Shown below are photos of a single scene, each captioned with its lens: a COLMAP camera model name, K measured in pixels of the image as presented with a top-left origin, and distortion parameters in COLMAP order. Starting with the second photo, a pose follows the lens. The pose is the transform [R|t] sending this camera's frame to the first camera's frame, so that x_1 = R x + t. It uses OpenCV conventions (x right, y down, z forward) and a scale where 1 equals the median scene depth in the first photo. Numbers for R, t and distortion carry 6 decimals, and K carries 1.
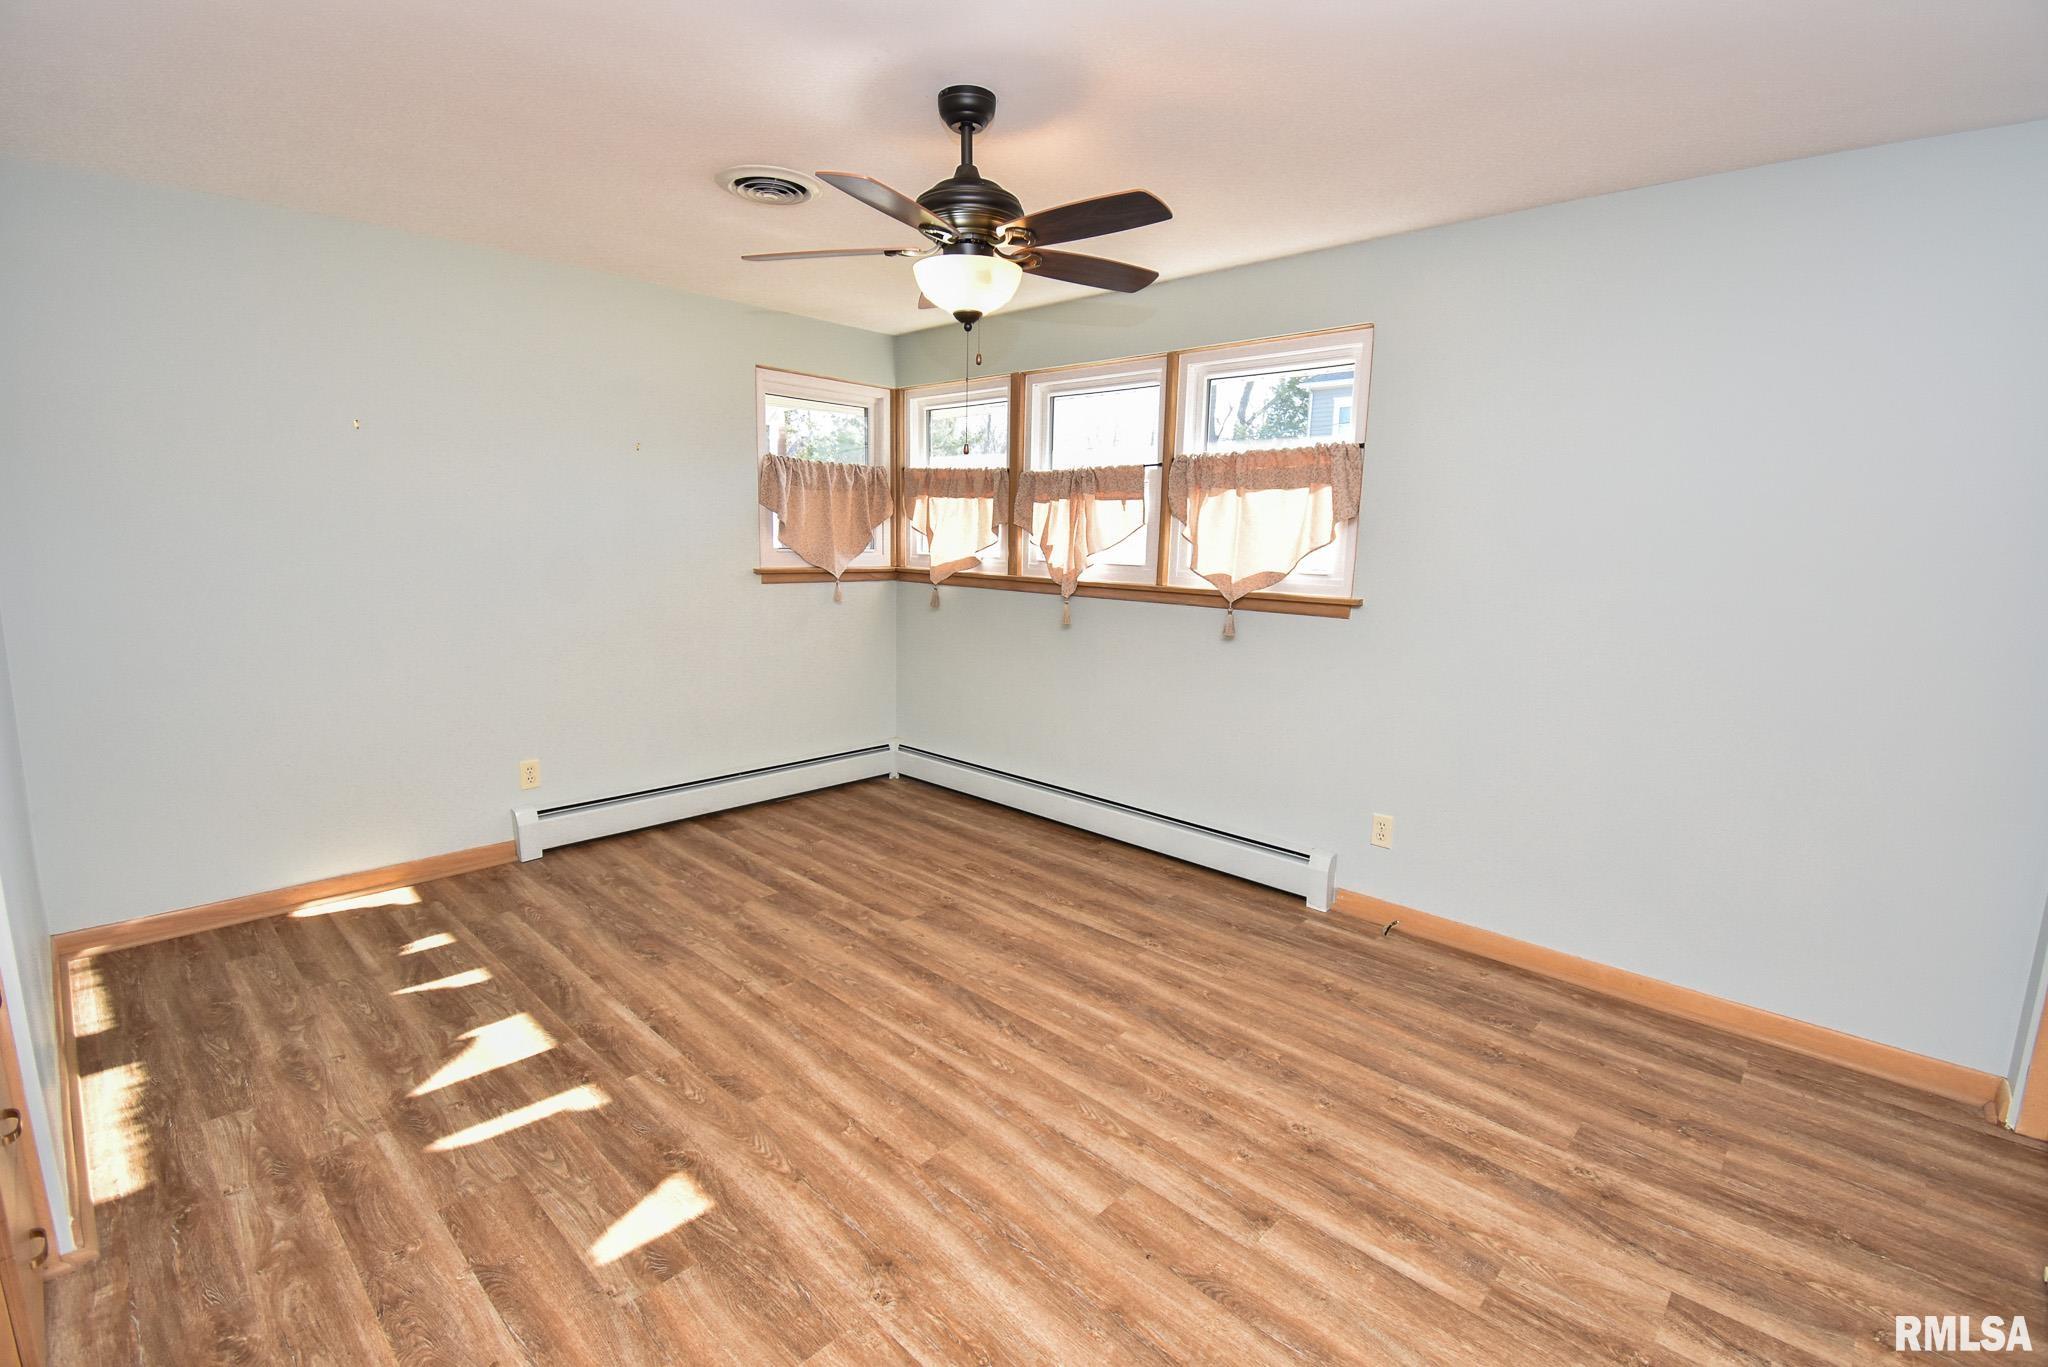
lens RADIAL K [[923.3, 0, 1015.1], [0, 923.3, 678.4], [0, 0, 1]] dist [0.021382, -0.026309]
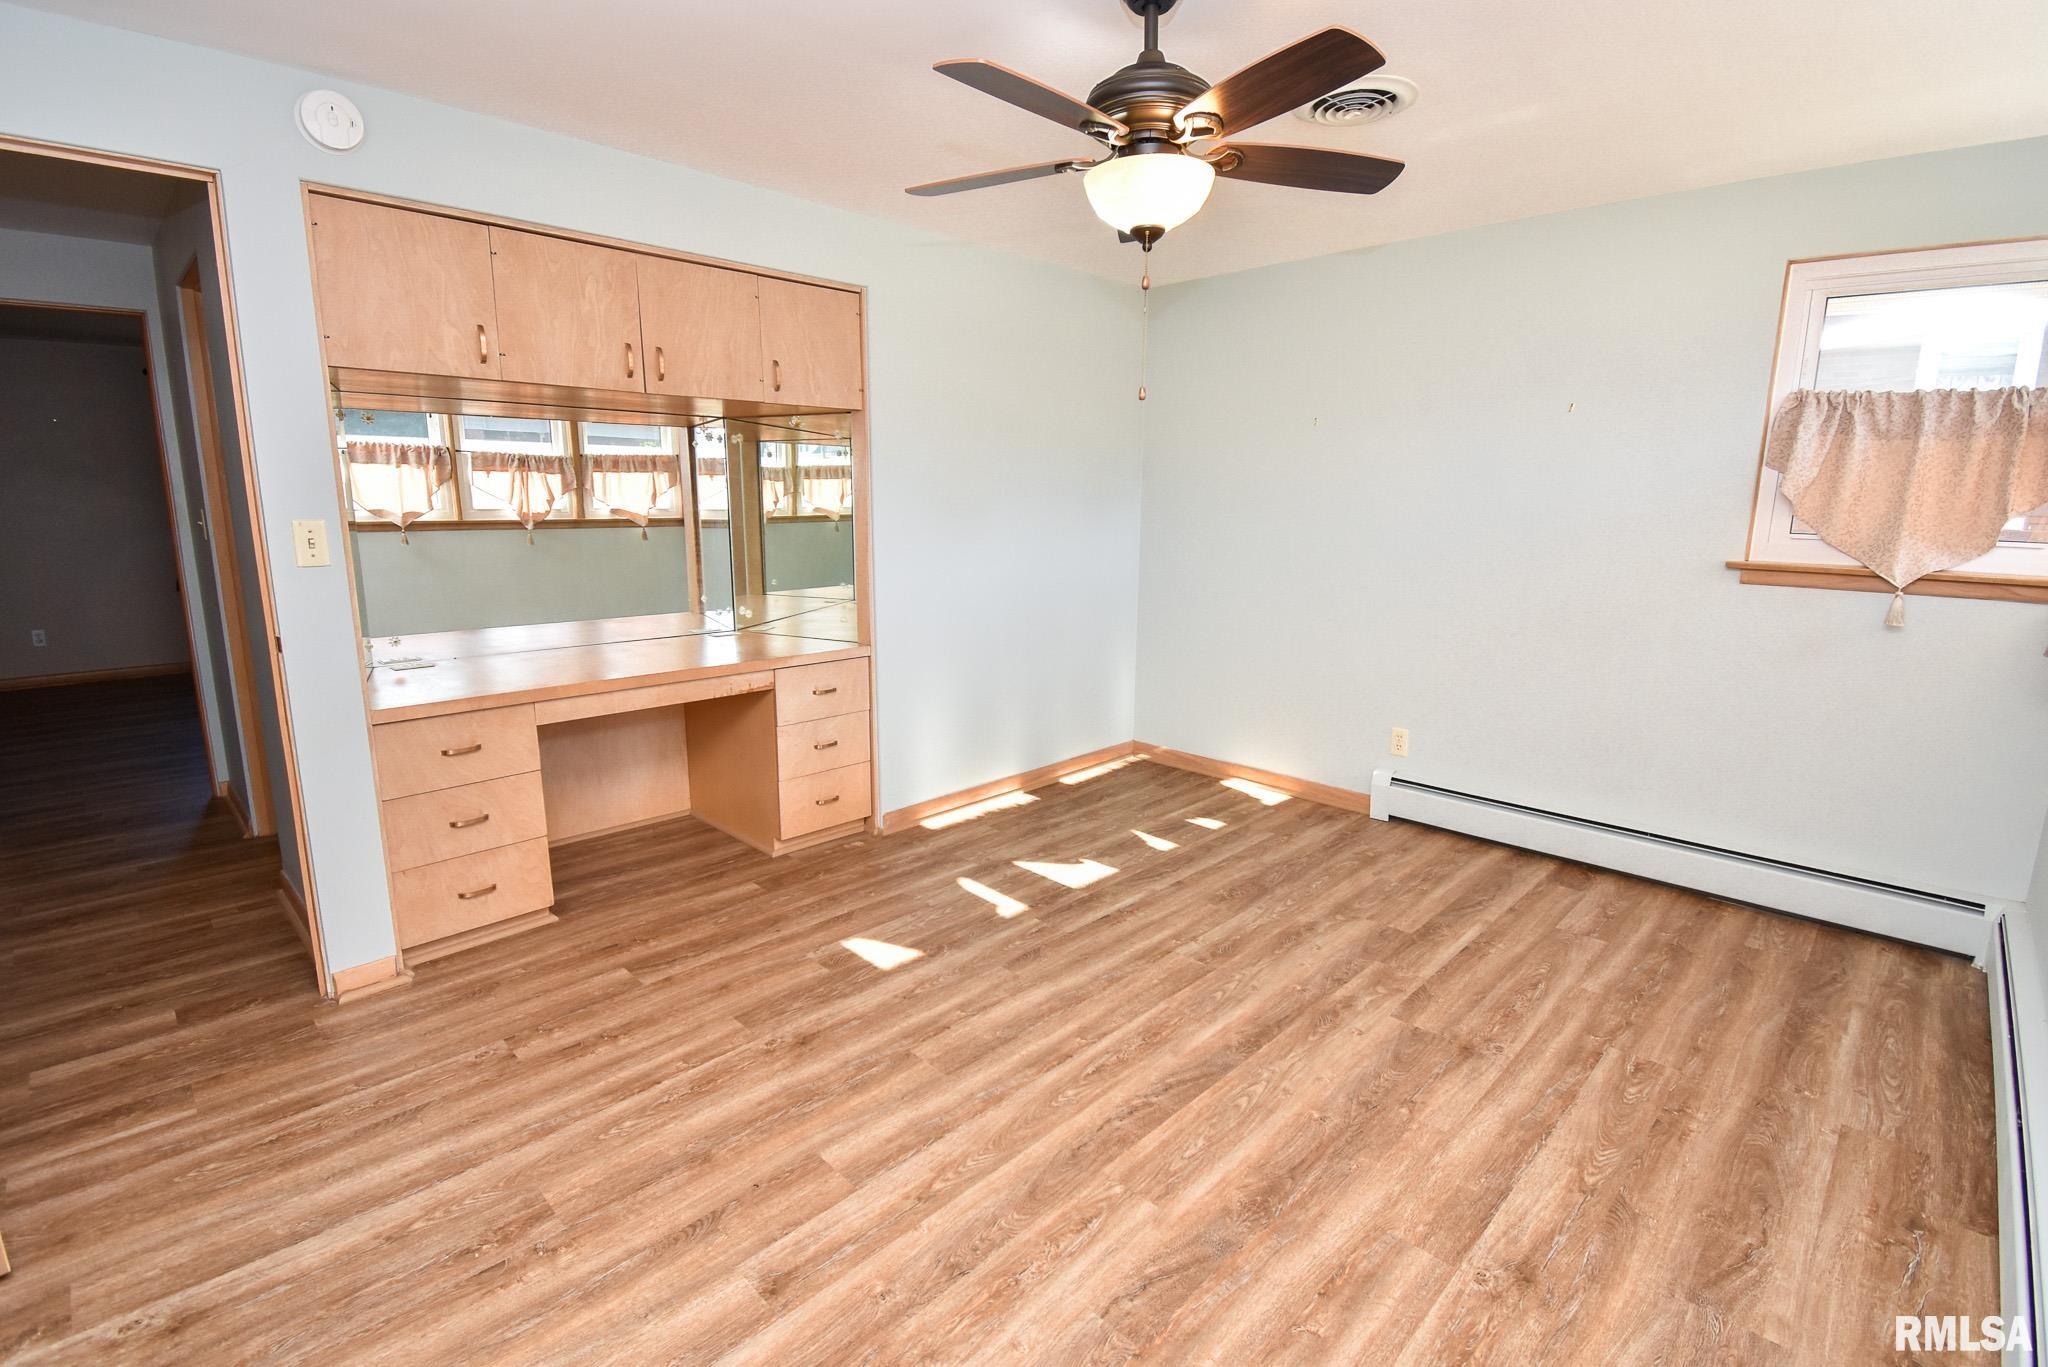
lens RADIAL K [[923.9, 0, 1021.6], [0, 923.9, 679.8], [0, 0, 1]] dist [0.023678, -0.027186]
pose [[-0.012160, 0.171079, -0.985182, 0.653068], [-0.166656, 0.971128, 0.170695, -0.093865], [0.985940, 0.166262, 0.016703, 0.722927]]
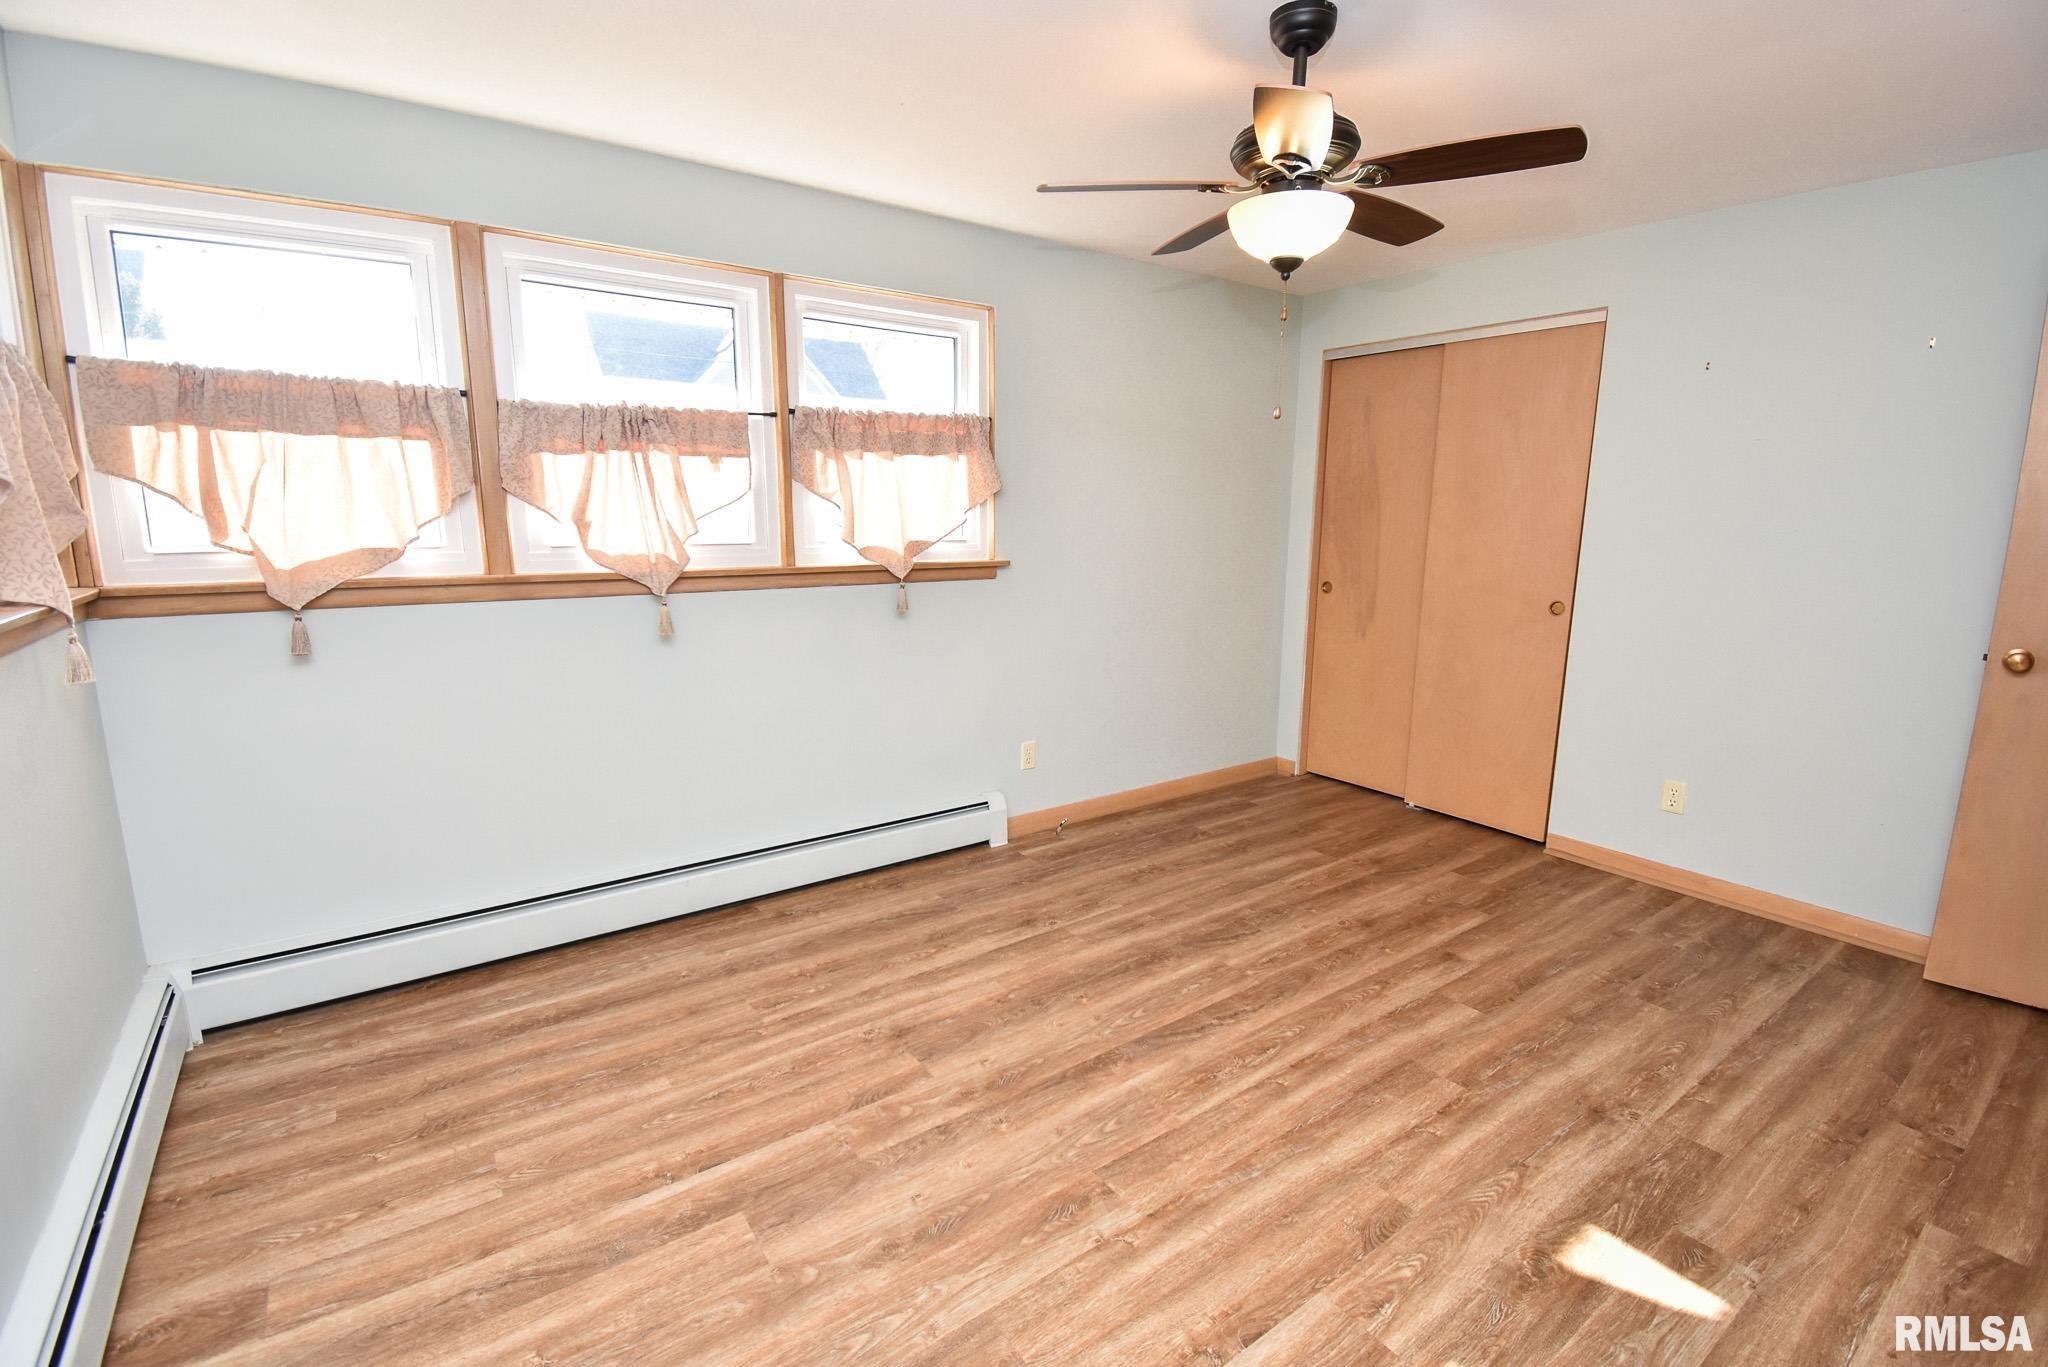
lens RADIAL K [[923.3, 0, 1015.1], [0, 923.3, 678.4], [0, 0, 1]] dist [0.021382, -0.026309]
pose [[0.181984, -0.197373, 0.963289, -0.805660], [0.151990, 0.973520, 0.170756, -0.149524], [-0.971484, 0.115336, 0.207164, 0.857822]]
